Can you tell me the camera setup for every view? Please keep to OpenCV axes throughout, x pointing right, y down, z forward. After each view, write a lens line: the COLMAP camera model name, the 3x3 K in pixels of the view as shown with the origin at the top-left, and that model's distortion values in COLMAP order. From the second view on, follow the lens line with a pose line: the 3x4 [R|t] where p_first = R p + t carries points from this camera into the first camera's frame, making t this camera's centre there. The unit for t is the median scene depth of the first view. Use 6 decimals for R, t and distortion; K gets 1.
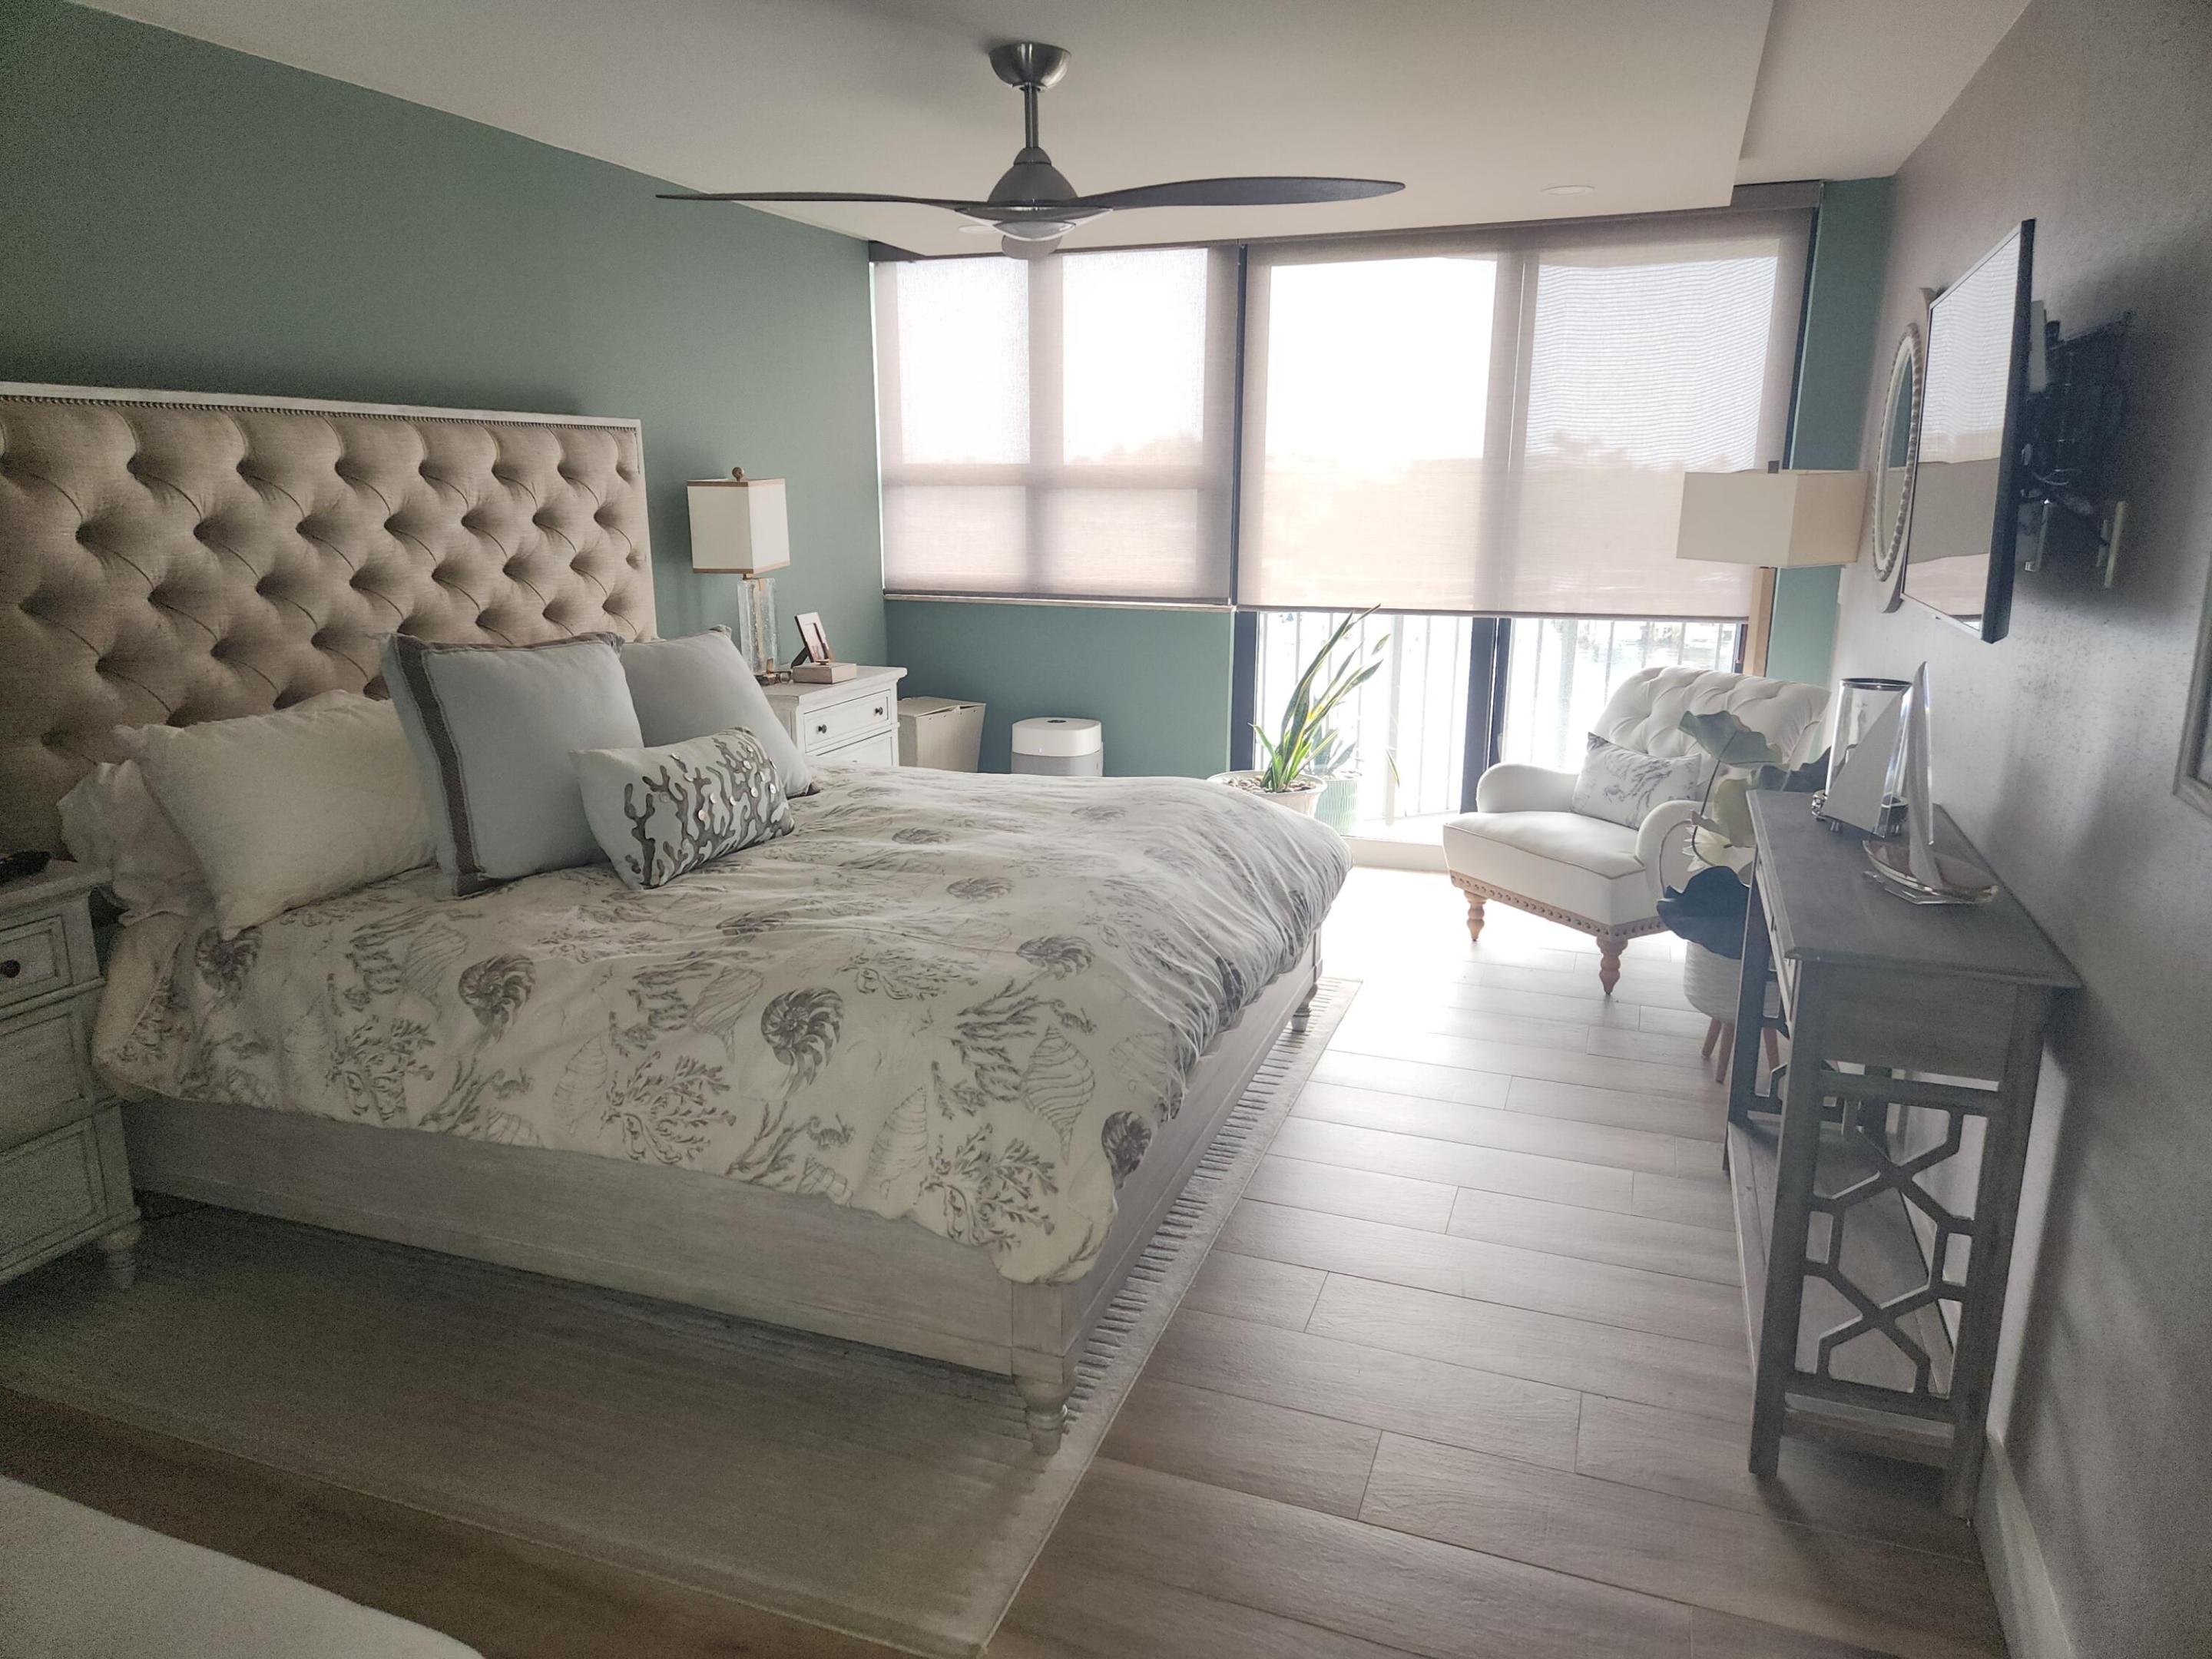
lens RADIAL K [[1463.7, 0, 1106.0], [0, 1463.7, 829.5], [0, 0, 1]] dist [0.093010, -0.074625]
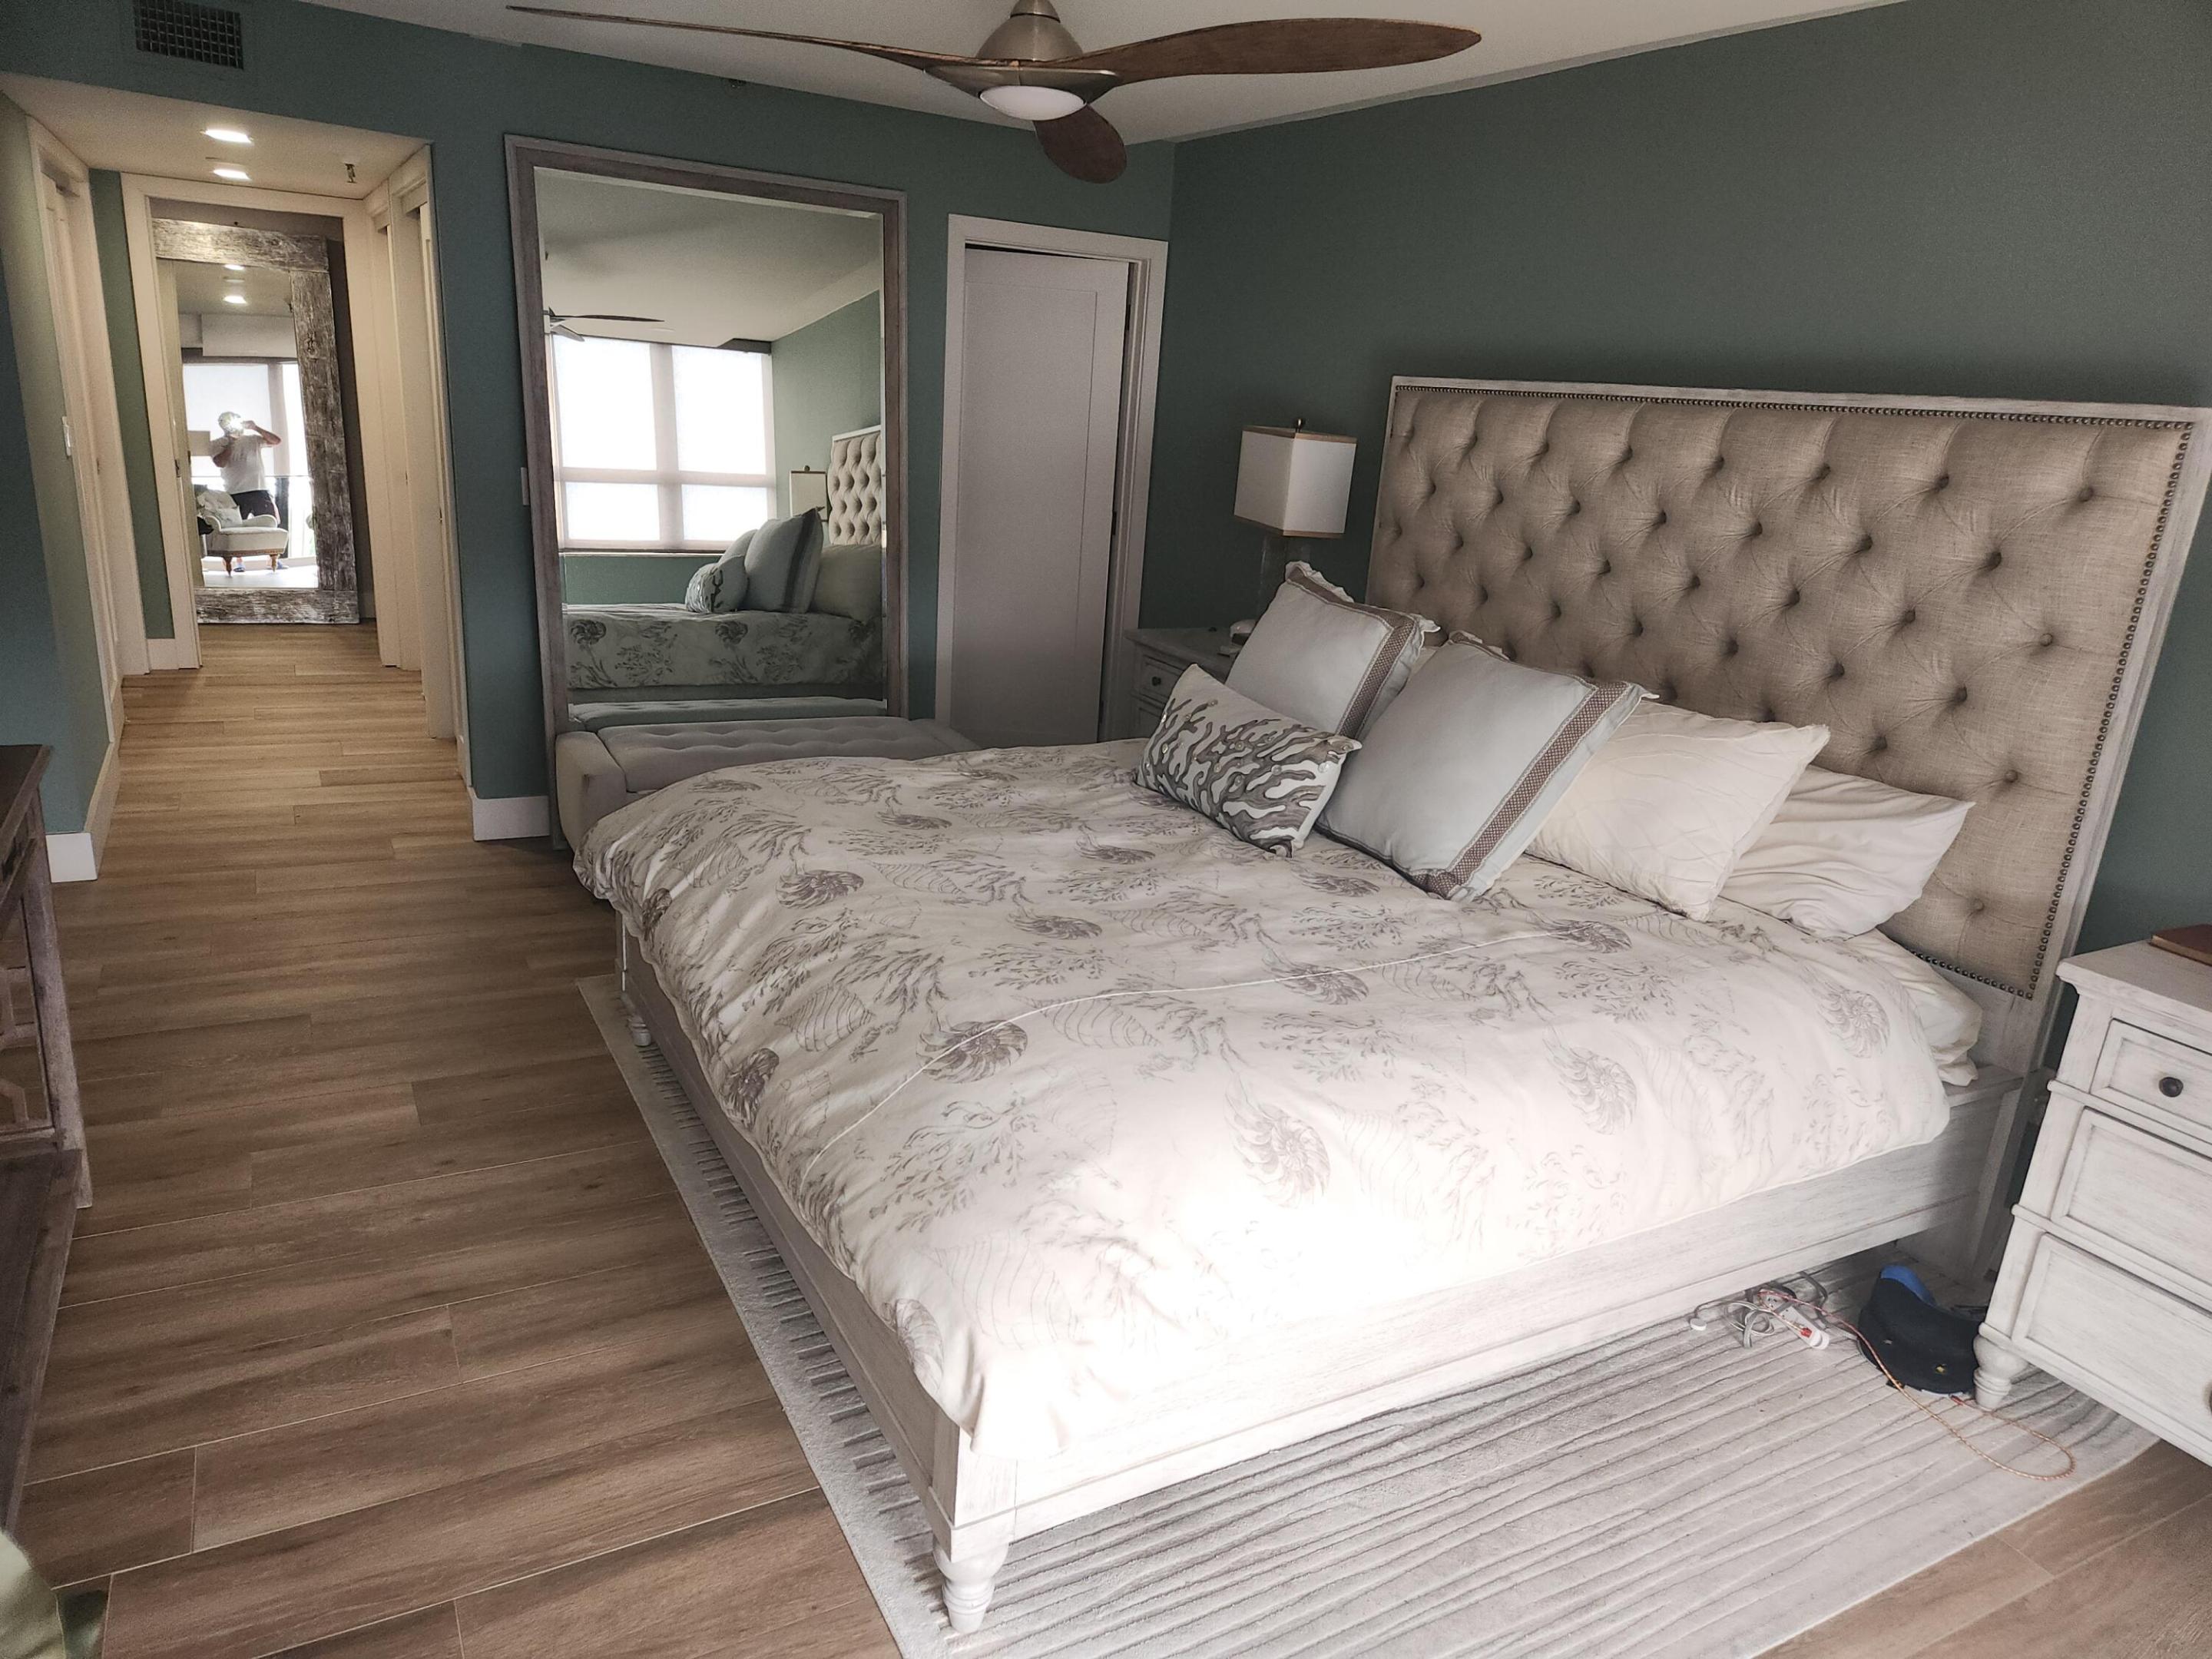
lens RADIAL K [[1463.7, 0, 1106.0], [0, 1463.7, 829.5], [0, 0, 1]] dist [0.093010, -0.074625]
pose [[-0.655315, 0.170336, -0.735899, 0.657305], [-0.248842, 0.871174, 0.423241, -0.477717], [0.713190, 0.460479, -0.528507, 1.866179]]
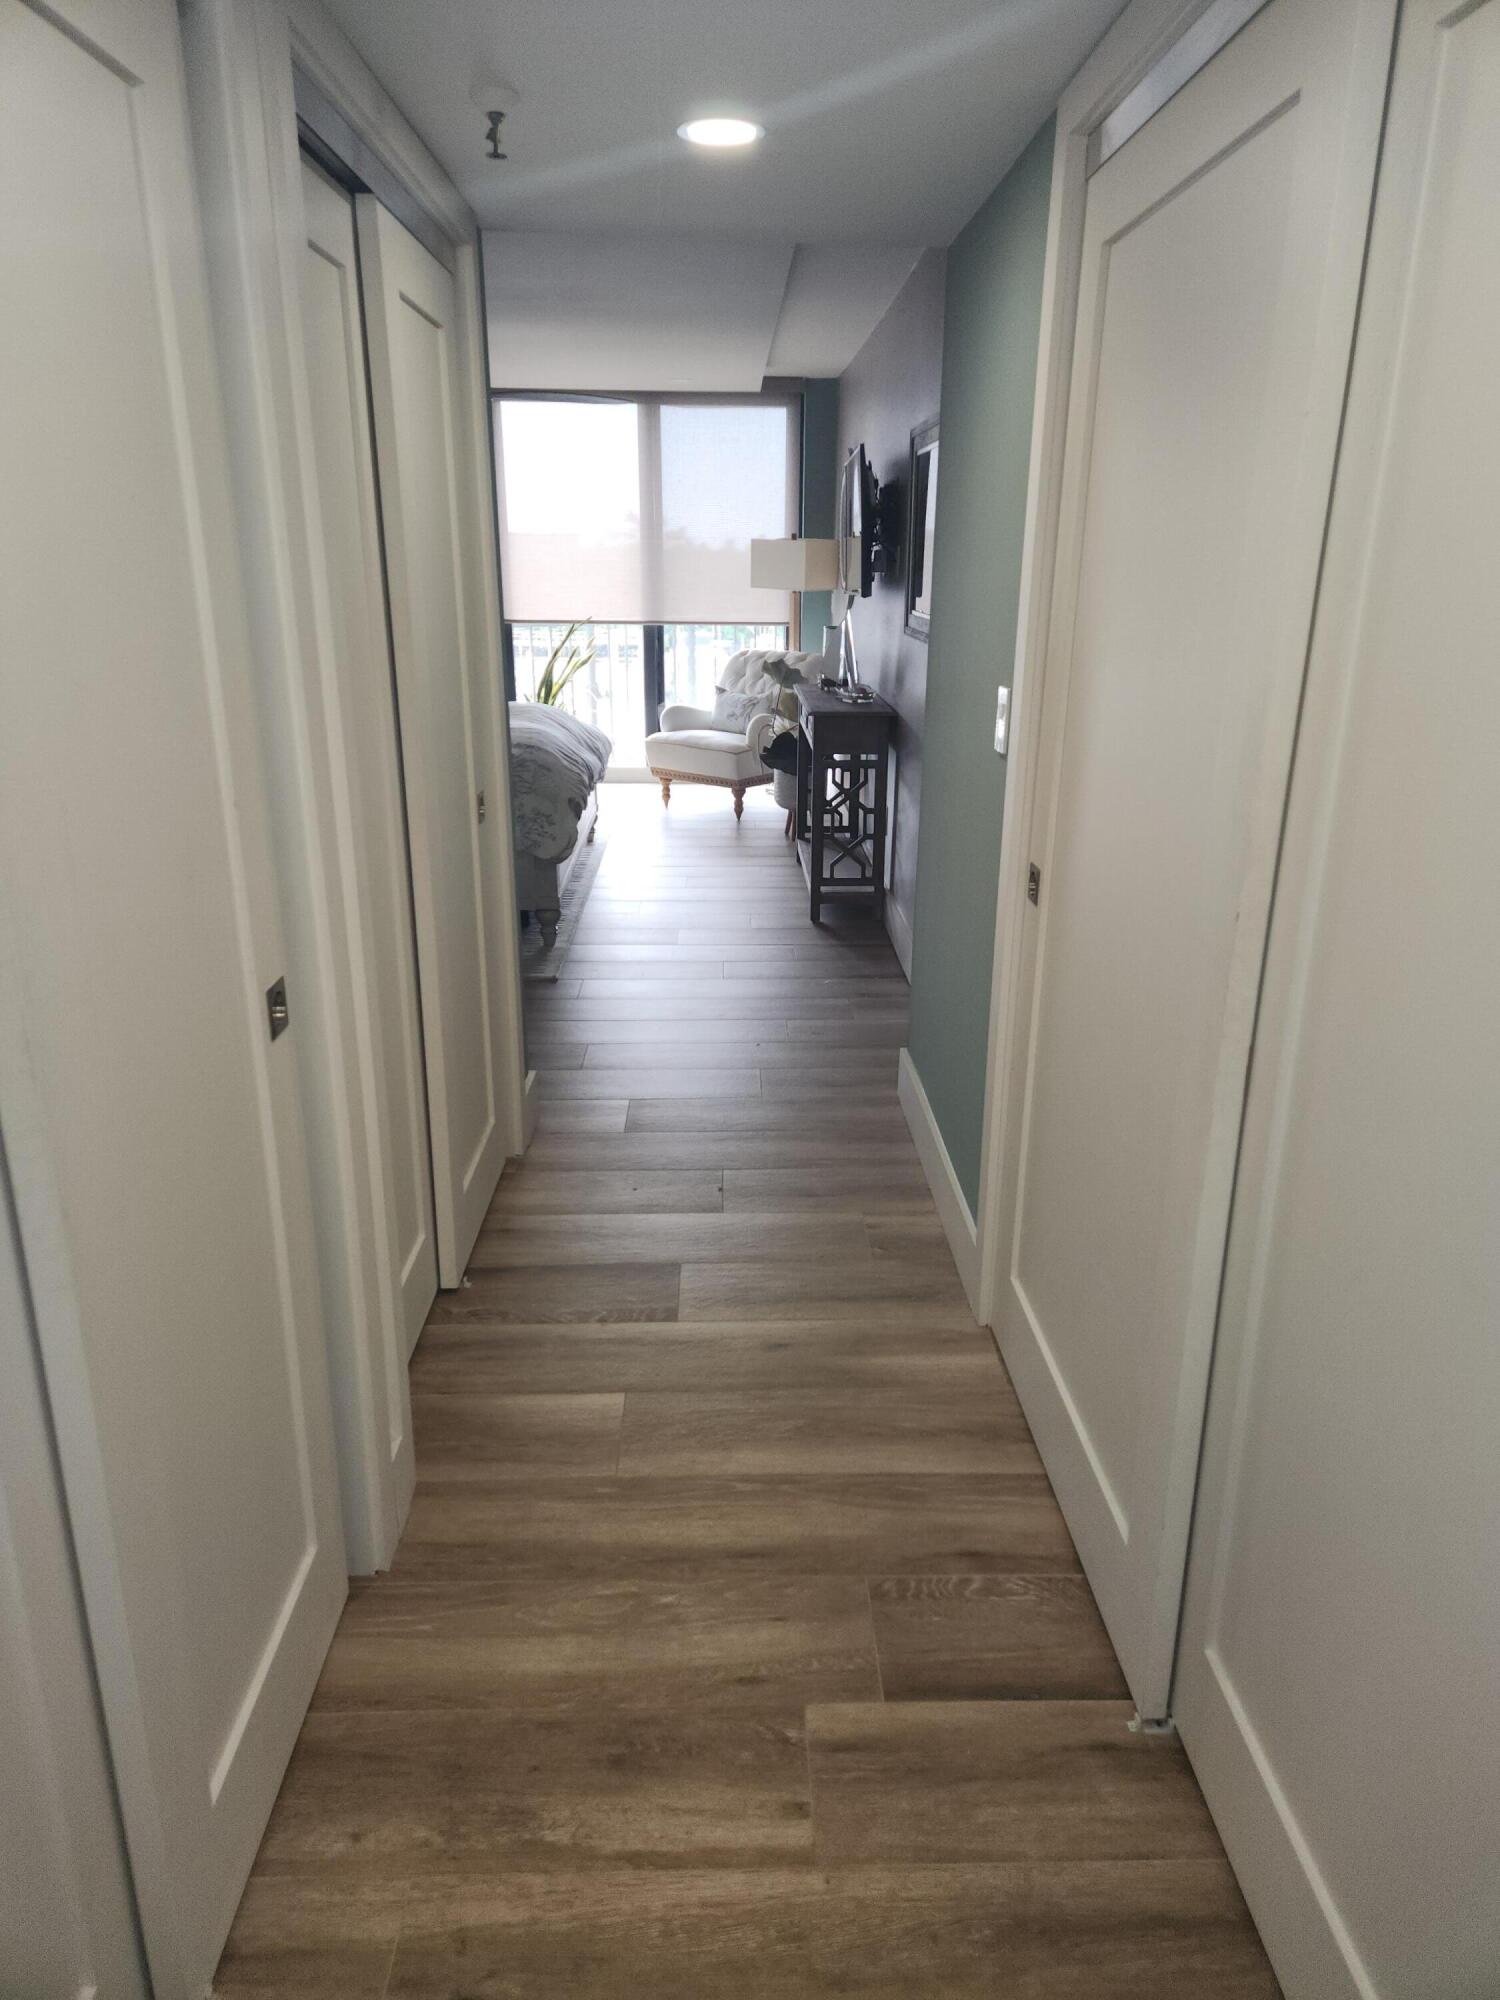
lens RADIAL K [[1323.4, 0, 750.0], [0, 1323.4, 1000.0], [0, 0, 1]] dist [0.093010, -0.074625]
pose [[0.931130, -0.112403, 0.346933, -0.256667], [0.081261, 0.991347, 0.103092, 0.158429], [-0.355518, -0.067800, 0.932207, -0.594866]]
